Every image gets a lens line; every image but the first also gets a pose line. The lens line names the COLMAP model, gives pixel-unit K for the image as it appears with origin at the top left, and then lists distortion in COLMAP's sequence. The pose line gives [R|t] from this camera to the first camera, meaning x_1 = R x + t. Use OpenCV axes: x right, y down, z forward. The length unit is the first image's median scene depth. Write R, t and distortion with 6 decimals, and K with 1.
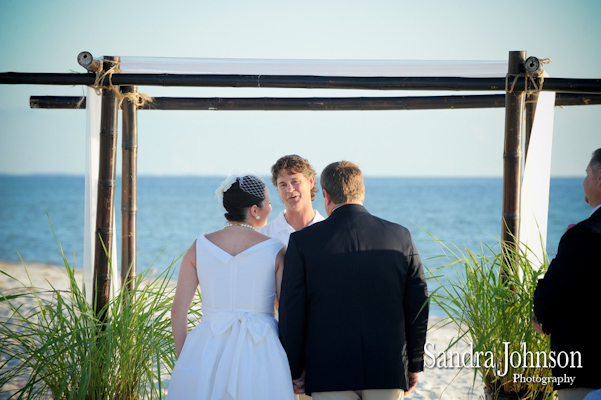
lens RADIAL K [[3283.5, 0, 300.5], [0, 3283.5, 200.0], [0, 0, 1]] dist [2.593429, -4.028147]
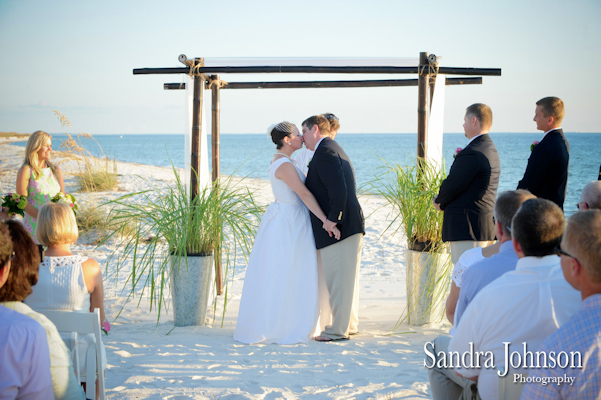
lens RADIAL K [[1444.6, 0, 300.5], [0, 1444.6, 200.0], [0, 0, 1]] dist [-0.216433, -0.225250]
pose [[0.999691, -0.008026, -0.023518, 0.015878], [0.008944, 0.999191, 0.039201, 0.003862], [0.023184, -0.039400, 0.998955, 0.219249]]
